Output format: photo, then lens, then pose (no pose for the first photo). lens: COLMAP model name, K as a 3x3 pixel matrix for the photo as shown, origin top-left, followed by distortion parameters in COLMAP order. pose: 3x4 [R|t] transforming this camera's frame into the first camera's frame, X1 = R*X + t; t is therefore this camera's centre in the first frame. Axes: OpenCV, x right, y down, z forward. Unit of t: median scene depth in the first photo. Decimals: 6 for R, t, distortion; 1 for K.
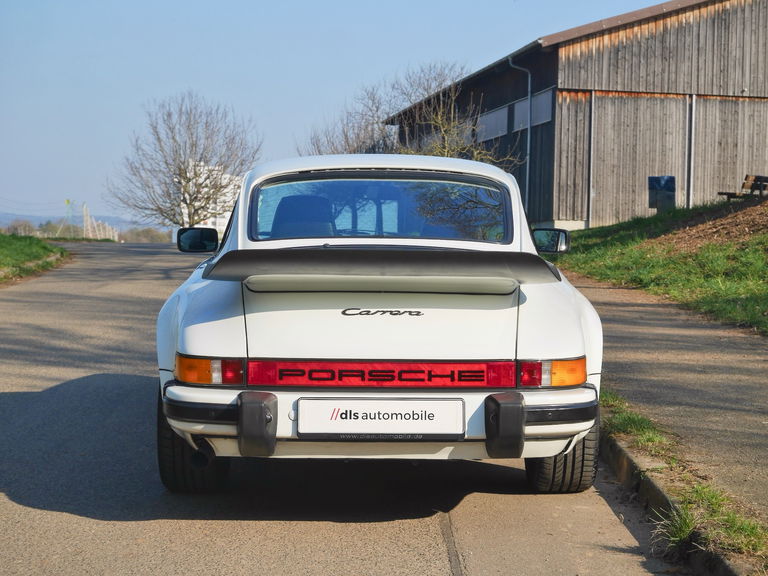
lens RADIAL K [[1576.7, 0, 381.8], [0, 1576.7, 289.9], [0, 0, 1]] dist [-0.059638, 0.000000]
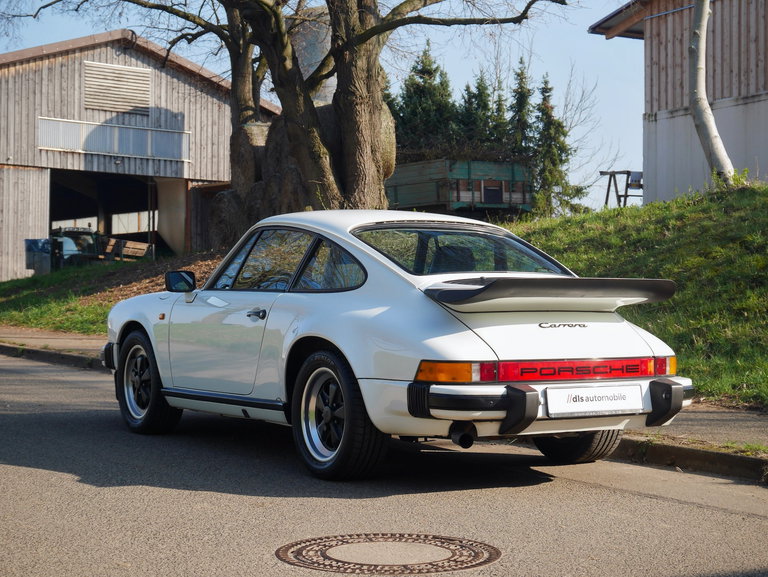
lens RADIAL K [[1576.7, 0, 383.6], [0, 1576.7, 286.3], [0, 0, 1]] dist [-0.059638, 0.000000]
pose [[0.858819, -0.004340, 0.512261, -0.807694], [0.027624, 0.998902, -0.037848, 0.026938], [-0.511534, 0.046655, 0.857995, -0.085397]]
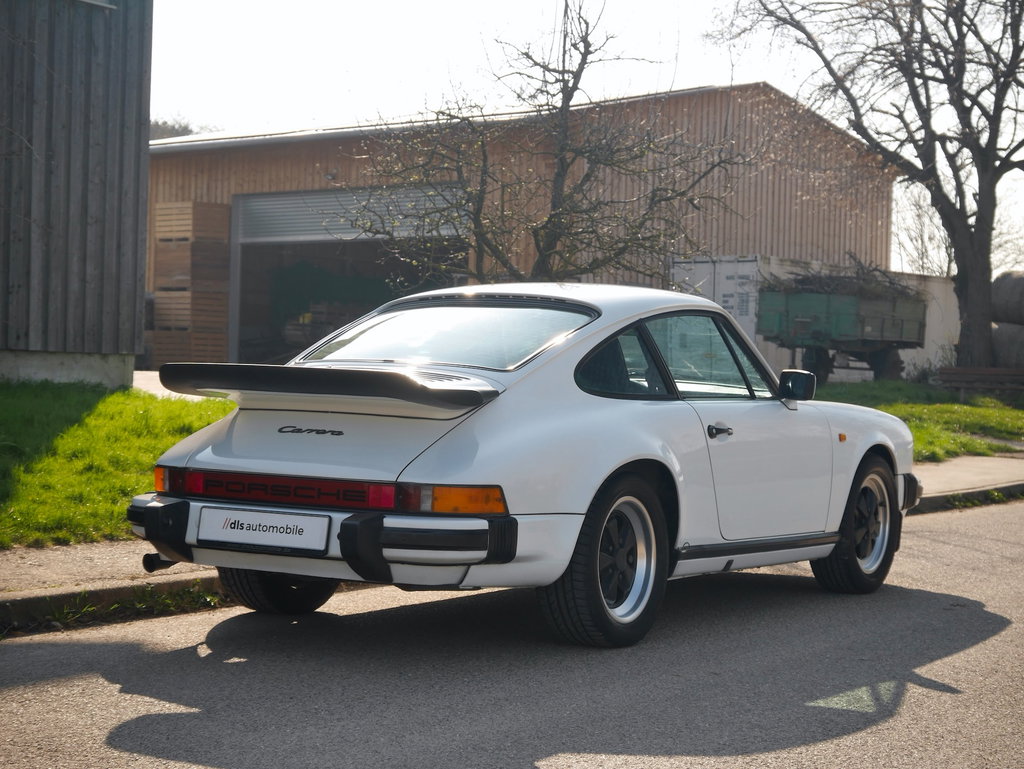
lens RADIAL K [[2102.2, 0, 512.3], [0, 2102.2, 384.7], [0, 0, 1]] dist [-0.059638, 0.000000]
pose [[0.852480, 0.024613, -0.522180, 0.792047], [-0.053021, 0.997811, -0.039528, 0.030178], [0.520064, 0.061383, 0.851919, -0.077980]]
